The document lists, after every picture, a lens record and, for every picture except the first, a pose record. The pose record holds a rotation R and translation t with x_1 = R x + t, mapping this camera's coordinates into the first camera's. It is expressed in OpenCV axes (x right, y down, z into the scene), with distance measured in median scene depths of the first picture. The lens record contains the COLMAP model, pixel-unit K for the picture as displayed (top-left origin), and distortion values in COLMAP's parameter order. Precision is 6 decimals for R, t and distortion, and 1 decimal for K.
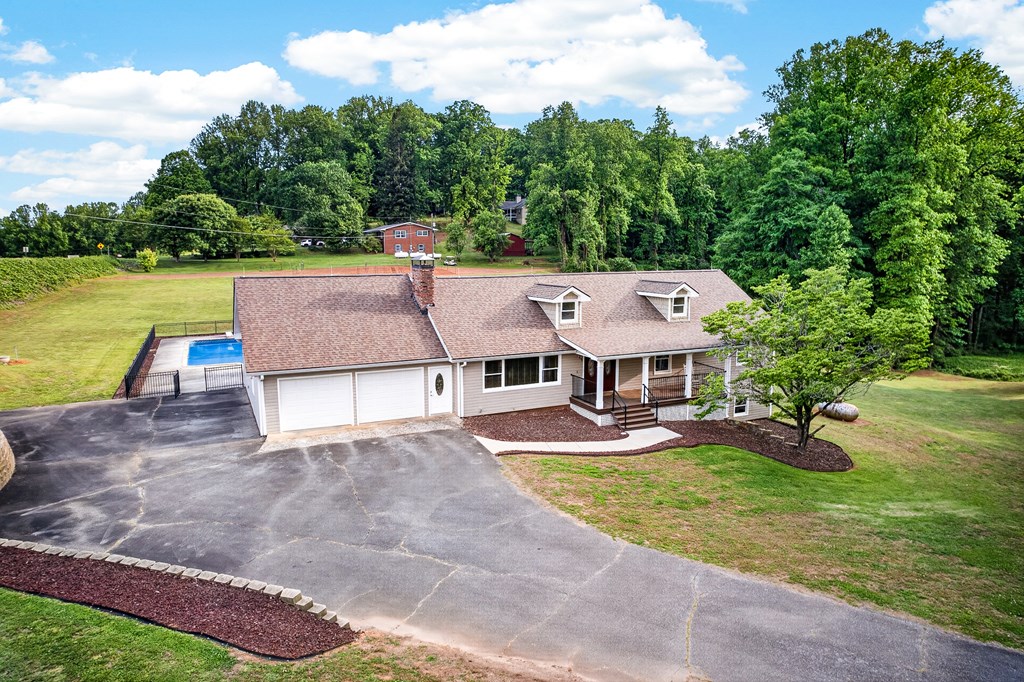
lens RADIAL K [[662.0, 0, 512.0], [0, 662.0, 341.0], [0, 0, 1]] dist [-0.079403, 0.077982]
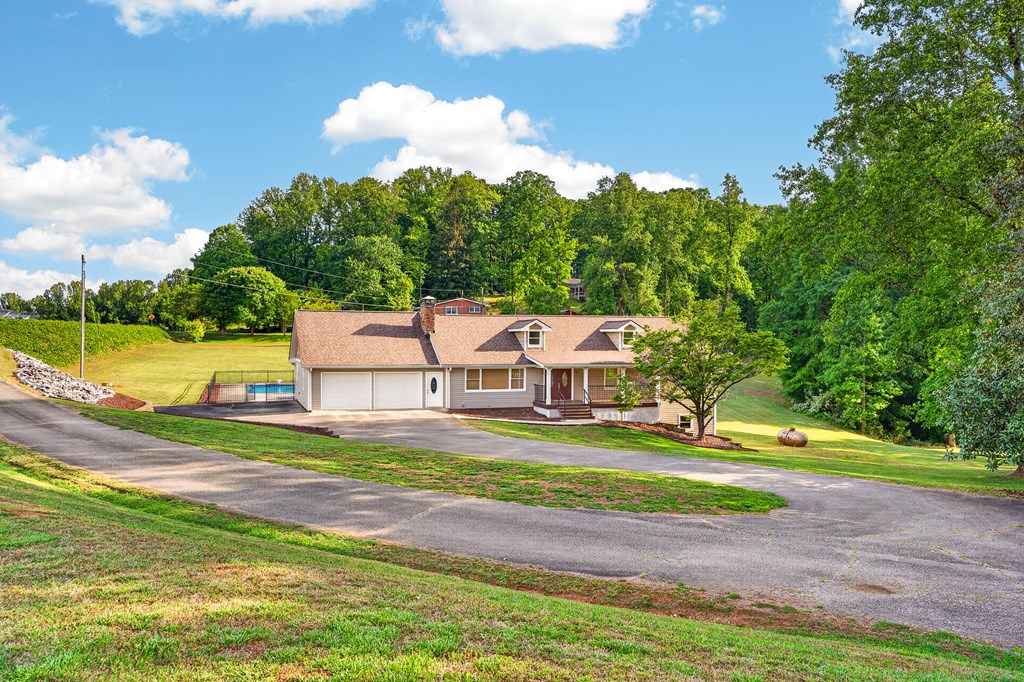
lens RADIAL K [[822.8, 0, 512.0], [0, 822.8, 341.0], [0, 0, 1]] dist [0.010439, 0.011605]
pose [[0.993341, 0.005251, -0.115095, 0.067289], [-0.021388, 0.990001, -0.139430, 0.056149], [0.113212, 0.140963, 0.983520, -0.187125]]
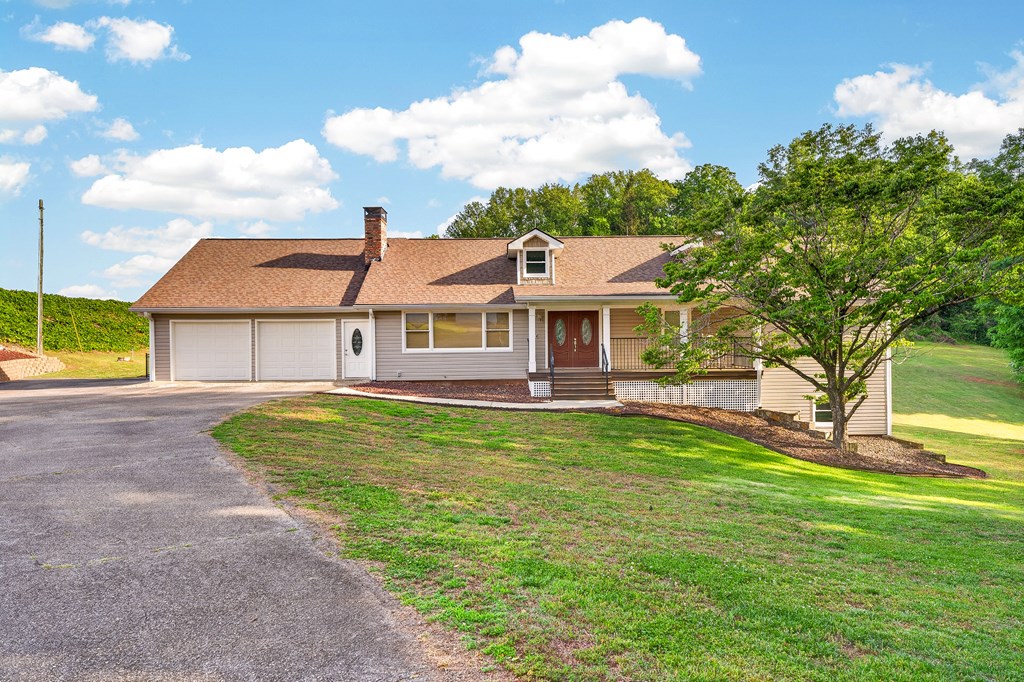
lens RADIAL K [[680.5, 0, 512.0], [0, 680.5, 341.0], [0, 0, 1]] dist [-0.003661, 0.027945]
pose [[0.912292, -0.011650, -0.409374, 0.112519], [-0.048586, 0.989457, -0.136431, 0.045810], [0.406648, 0.144355, 0.902108, 0.079339]]
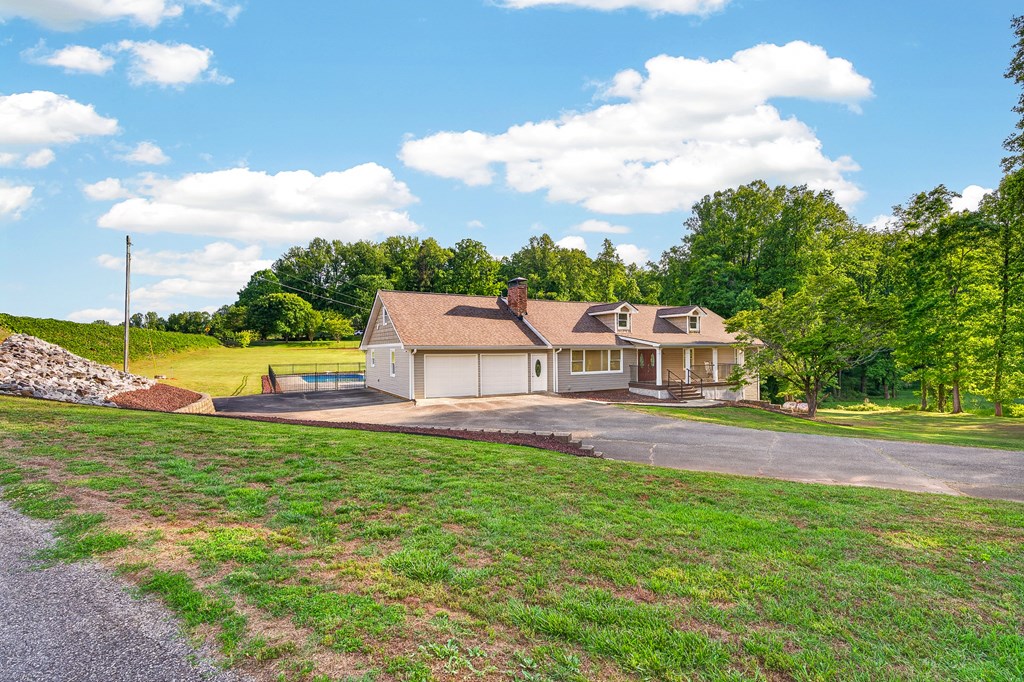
lens RADIAL K [[465.5, 0, 512.0], [0, 465.5, 341.0], [0, 0, 1]] dist [-0.019191, 0.019715]
pose [[0.998469, -0.005907, 0.054993, -0.056229], [0.014792, 0.986582, -0.162598, 0.042849], [-0.053295, 0.163162, 0.985159, 0.022863]]
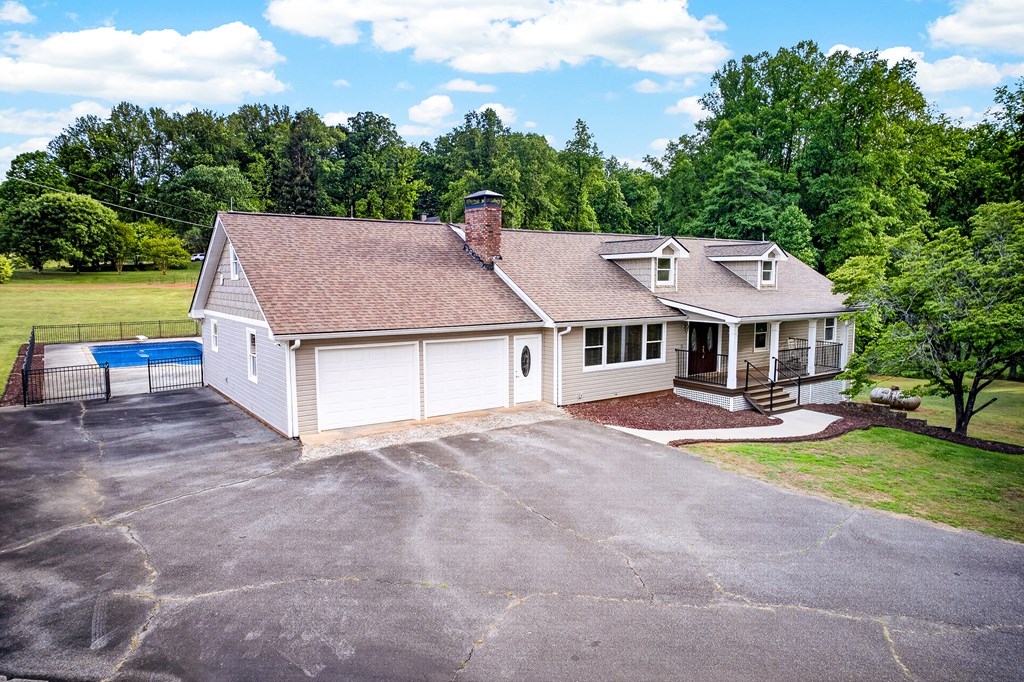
lens RADIAL K [[662.0, 0, 512.0], [0, 662.0, 341.0], [0, 0, 1]] dist [-0.079403, 0.077982]
pose [[0.984219, -0.016928, 0.176141, -0.066527], [0.025302, 0.998648, -0.045402, 0.020128], [-0.175134, 0.049142, 0.983317, 0.078228]]
